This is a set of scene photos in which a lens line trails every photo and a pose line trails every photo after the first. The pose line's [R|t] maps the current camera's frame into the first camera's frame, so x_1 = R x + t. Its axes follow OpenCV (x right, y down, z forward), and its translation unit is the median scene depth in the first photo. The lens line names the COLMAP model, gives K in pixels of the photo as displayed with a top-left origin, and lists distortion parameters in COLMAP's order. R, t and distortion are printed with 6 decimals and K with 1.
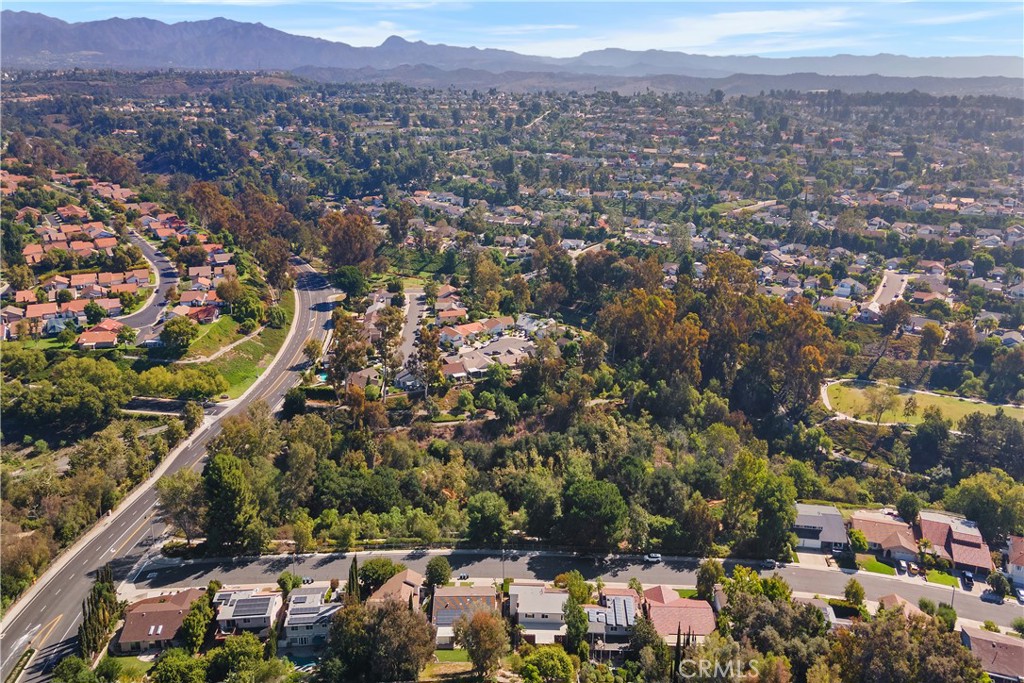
lens RADIAL K [[741.7, 0, 514.0], [0, 741.7, 300.3], [0, 0, 1]] dist [0.000372, 0.066793]
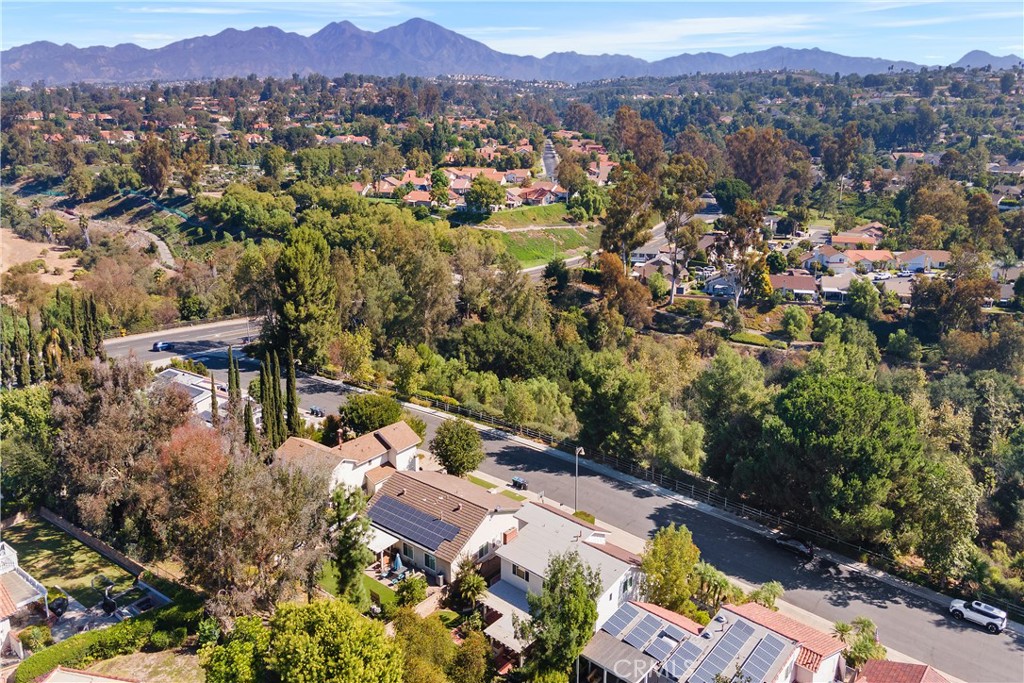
lens RADIAL K [[741.7, 0, 514.0], [0, 741.7, 300.3], [0, 0, 1]] dist [0.000372, 0.066793]
pose [[0.774586, 0.147616, -0.615002, 0.061703], [-0.170945, 0.985054, 0.021135, 0.065795], [0.608929, 0.088761, 0.788243, 0.161946]]
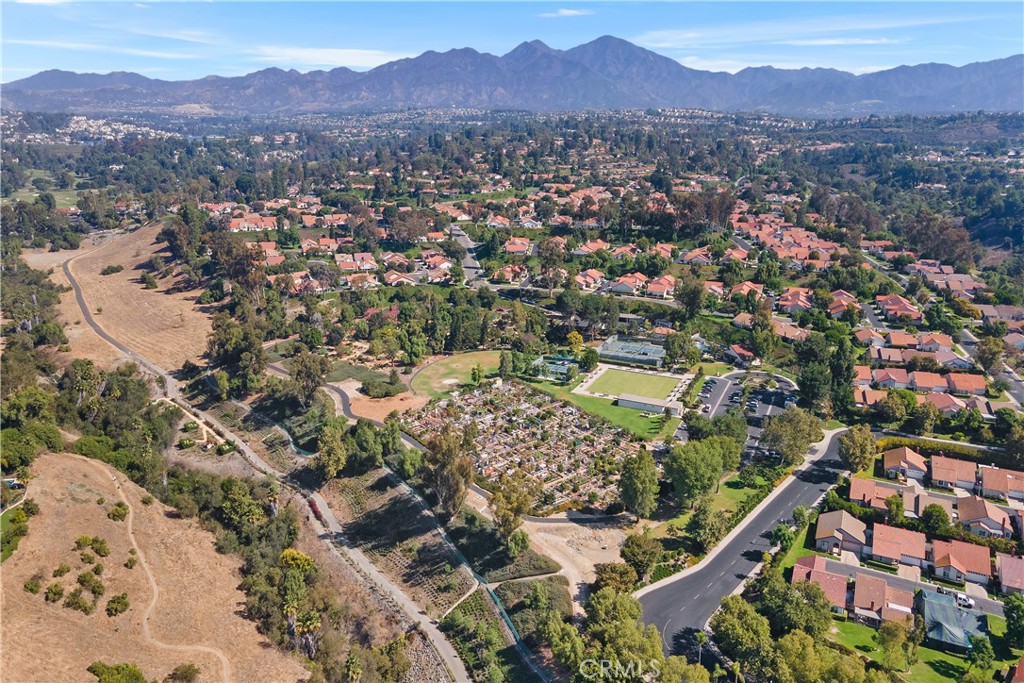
lens RADIAL K [[741.7, 0, 514.0], [0, 741.7, 300.3], [0, 0, 1]] dist [0.000372, 0.066793]
pose [[0.606862, 0.177161, -0.774811, -0.217683], [-0.221360, 0.973944, 0.049315, -0.064664], [0.763360, 0.141585, 0.630266, 0.223607]]
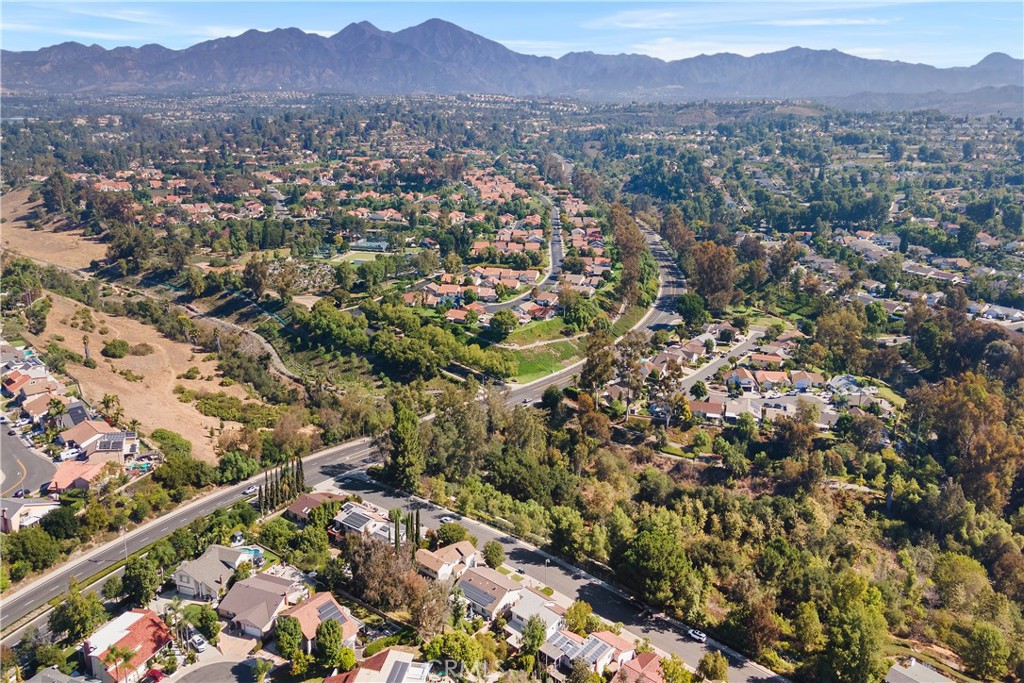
lens RADIAL K [[741.7, 0, 514.0], [0, 741.7, 300.3], [0, 0, 1]] dist [0.000372, 0.066793]
pose [[0.760304, 0.158800, -0.629857, 0.153644], [-0.179908, 0.983204, 0.030717, -0.015273], [0.624156, 0.089962, 0.776103, 0.027523]]
